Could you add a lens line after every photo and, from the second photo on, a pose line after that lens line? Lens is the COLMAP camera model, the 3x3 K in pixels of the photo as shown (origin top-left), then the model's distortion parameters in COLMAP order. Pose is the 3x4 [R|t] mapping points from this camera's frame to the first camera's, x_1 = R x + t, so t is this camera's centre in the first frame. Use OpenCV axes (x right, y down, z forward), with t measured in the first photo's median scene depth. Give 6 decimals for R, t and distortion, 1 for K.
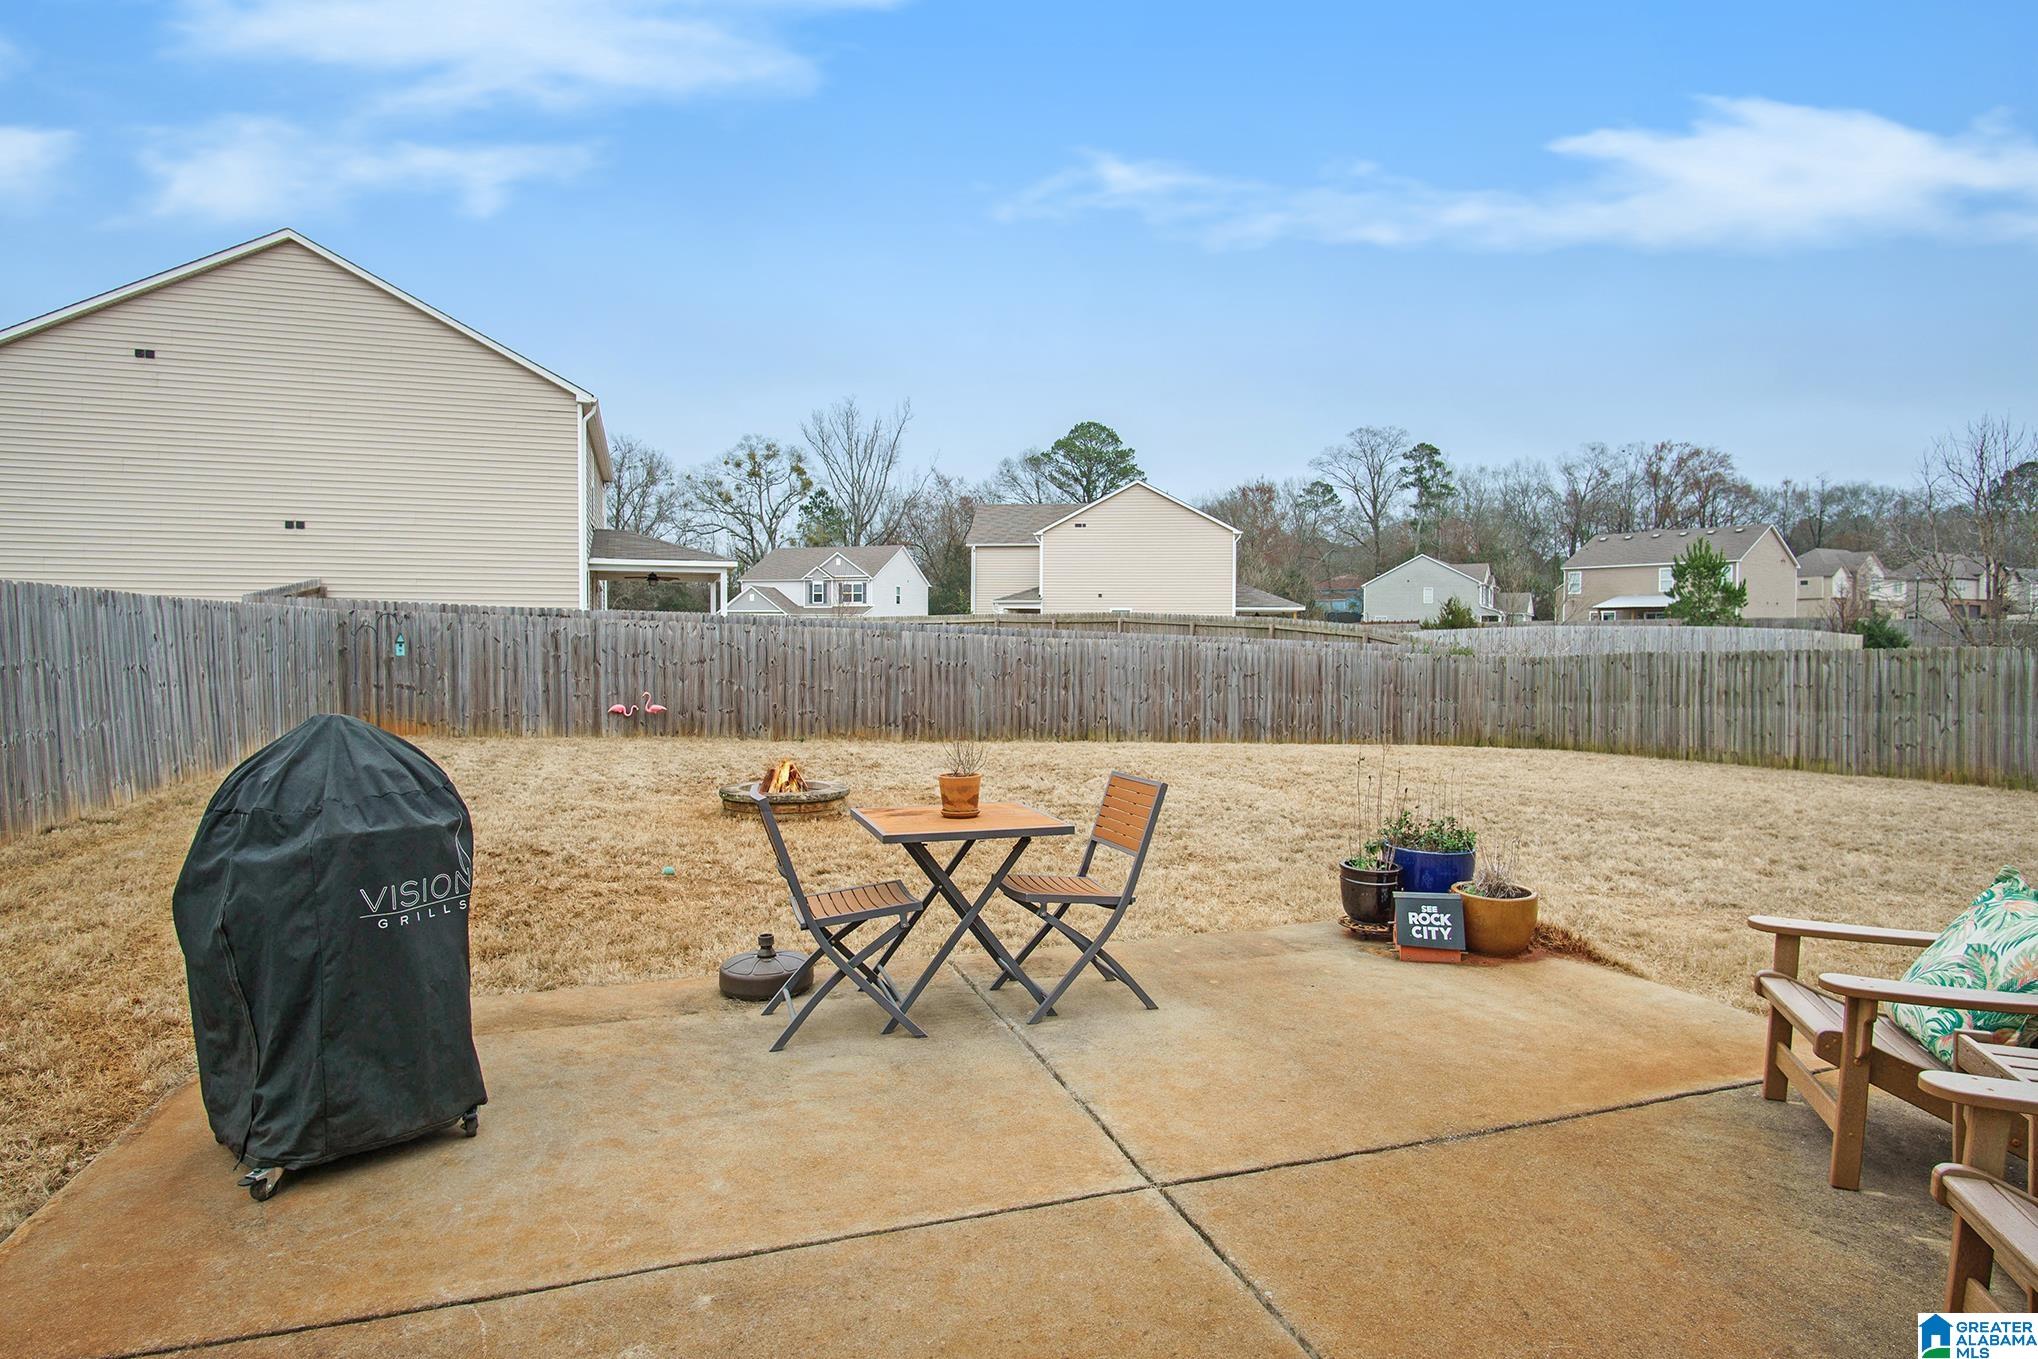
lens RADIAL K [[1122.7, 0, 1013.8], [0, 1122.7, 639.9], [0, 0, 1]] dist [-0.006314, 0.001397]
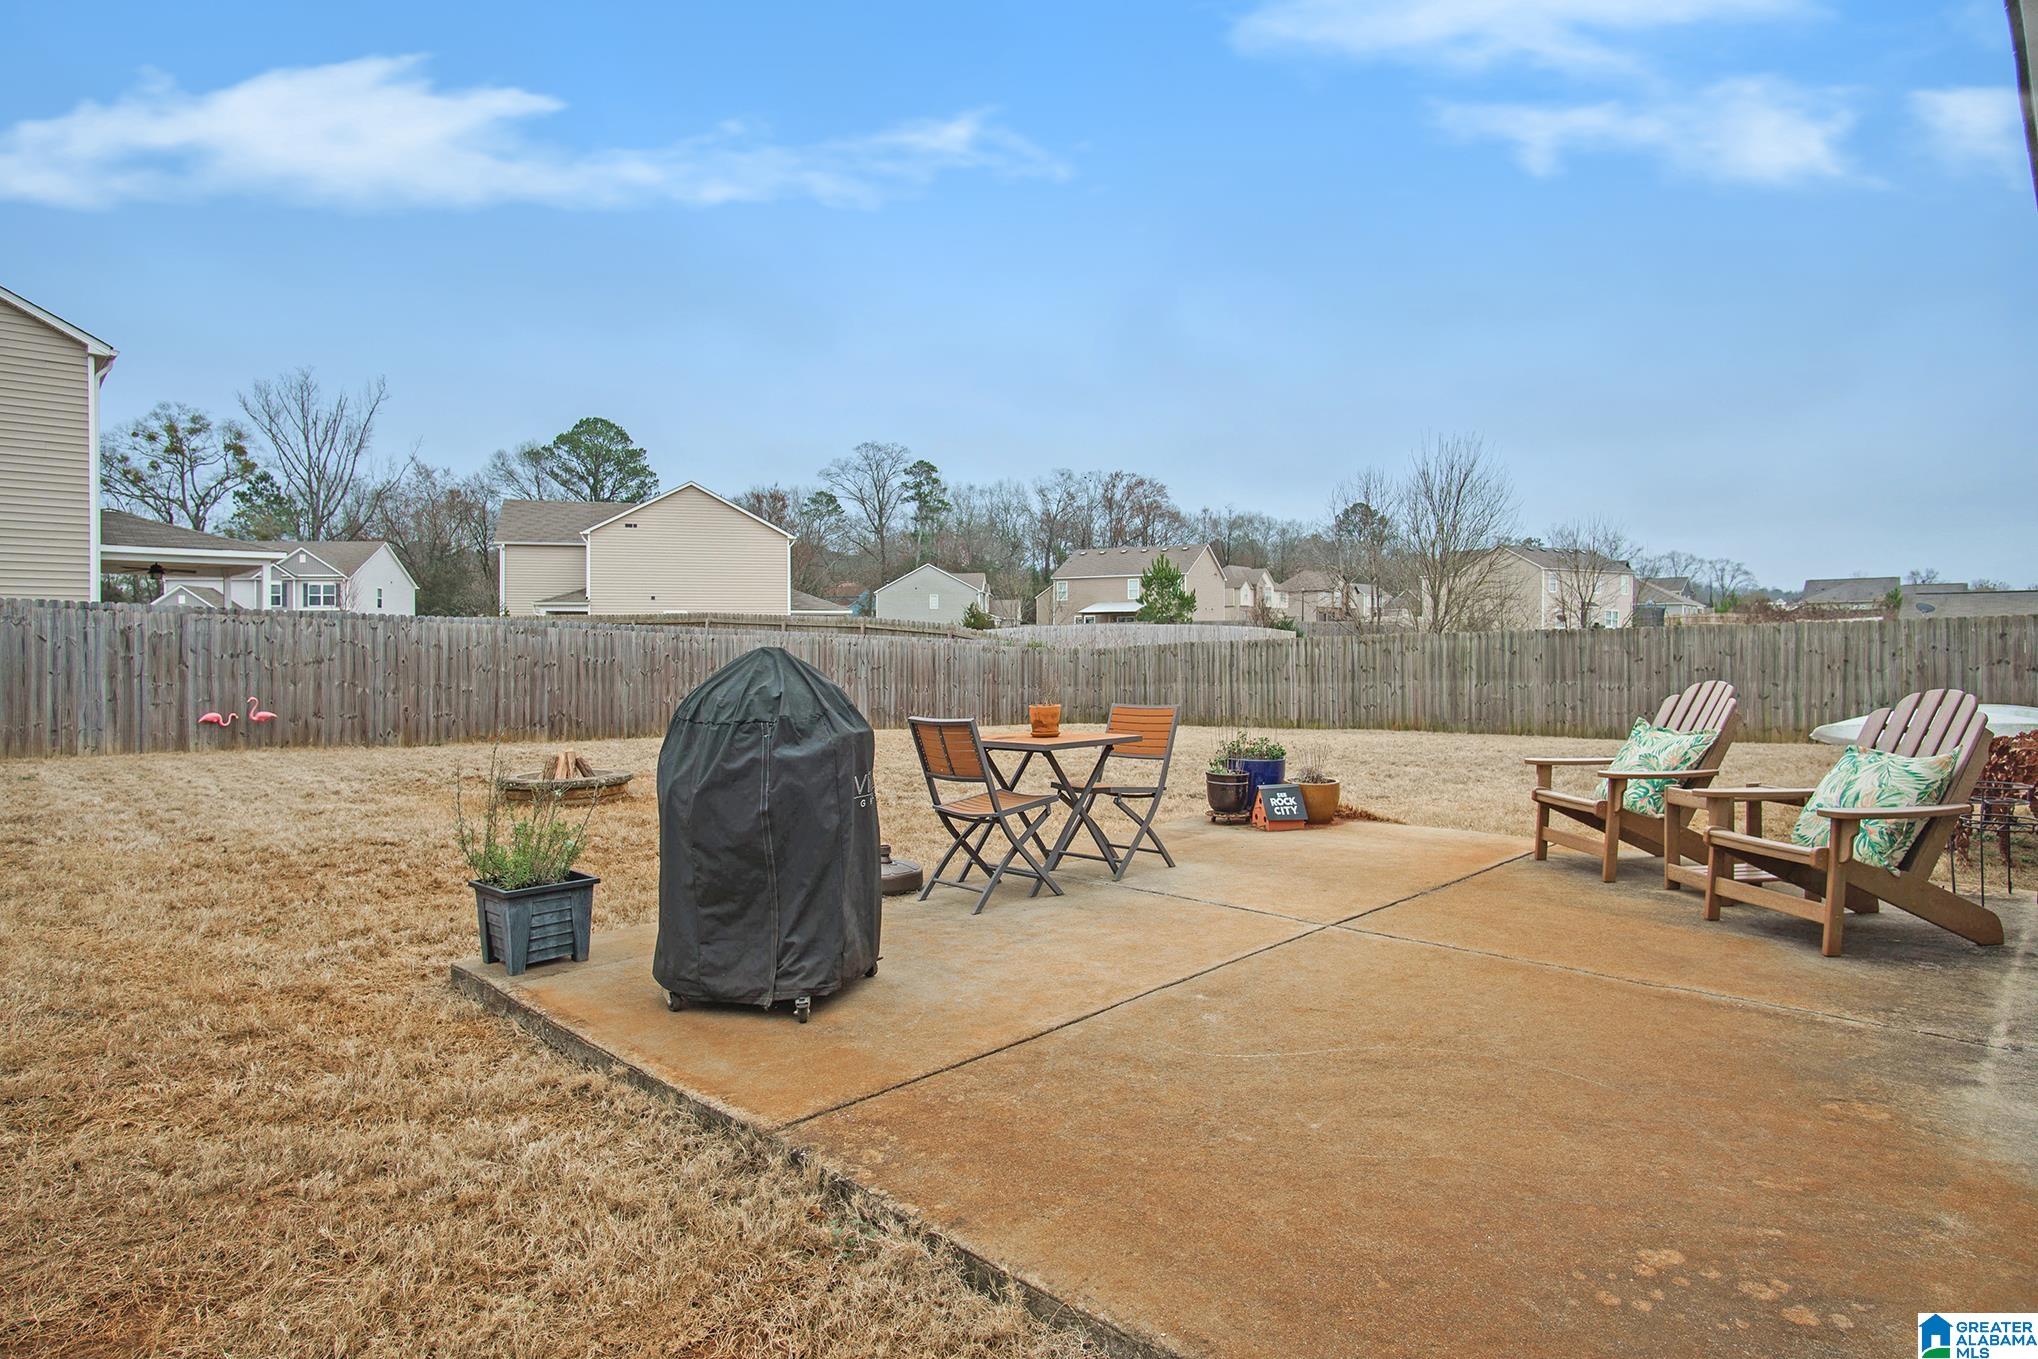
lens RADIAL K [[1122.7, 0, 1013.8], [0, 1122.7, 639.9], [0, 0, 1]] dist [-0.006314, 0.001397]
pose [[0.901207, -0.009275, 0.433289, -0.049773], [0.012201, 0.999918, -0.003972, 0.003631], [-0.433216, 0.008866, 0.901246, -0.012902]]
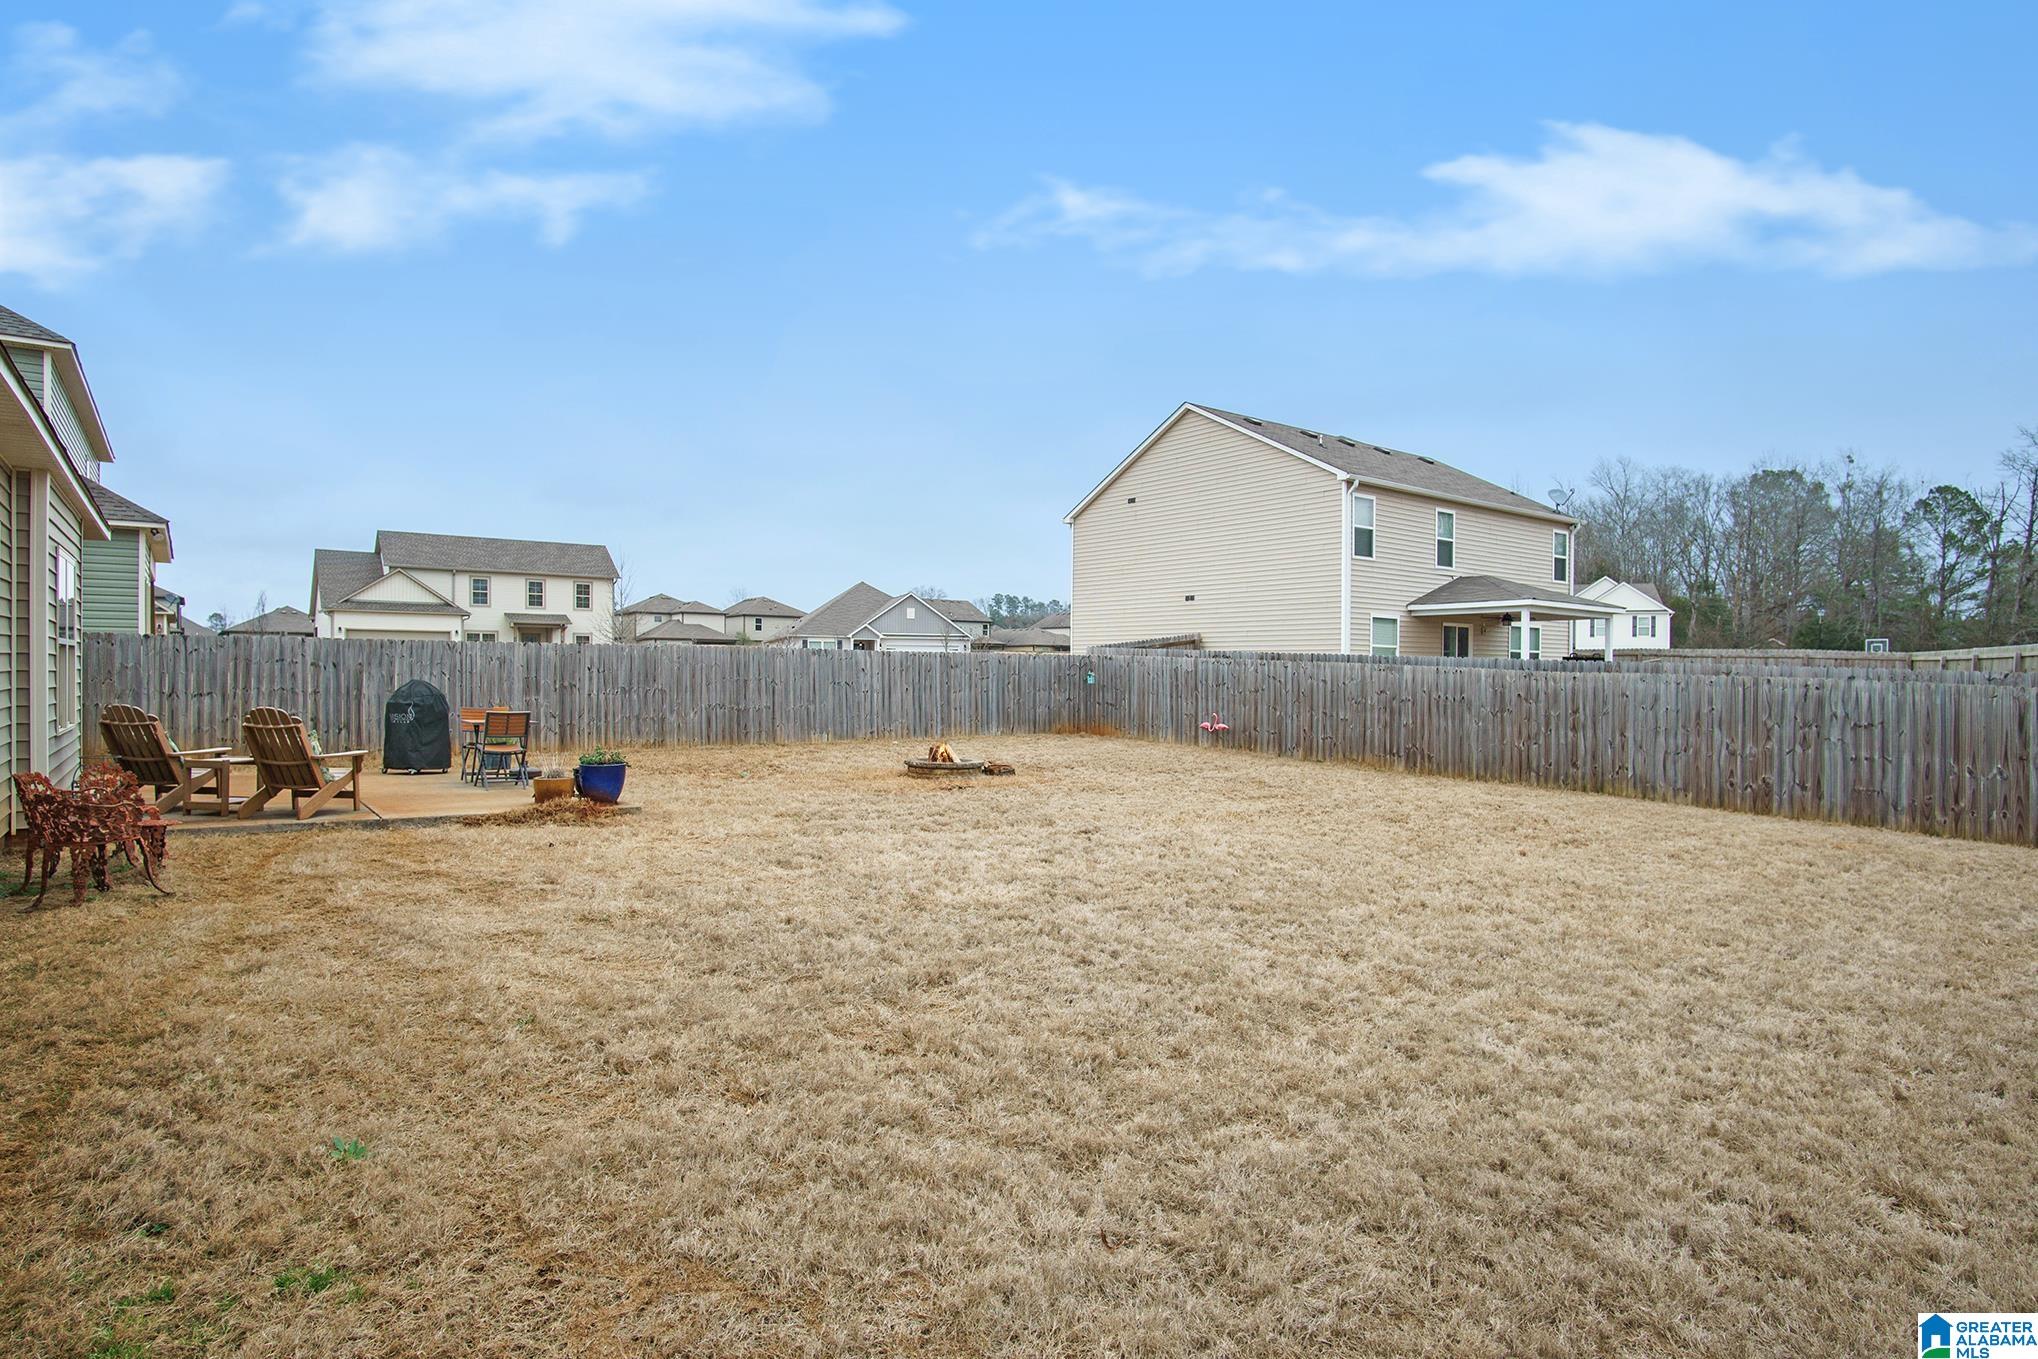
lens RADIAL K [[1118.2, 0, 1008.3], [0, 1118.2, 644.1], [0, 0, 1]] dist [-0.004555, -0.000848]
pose [[0.310500, -0.029052, -0.950129, 0.244640], [-0.006900, 0.999438, -0.032814, 0.002896], [0.950548, 0.016745, 0.310125, 0.106631]]
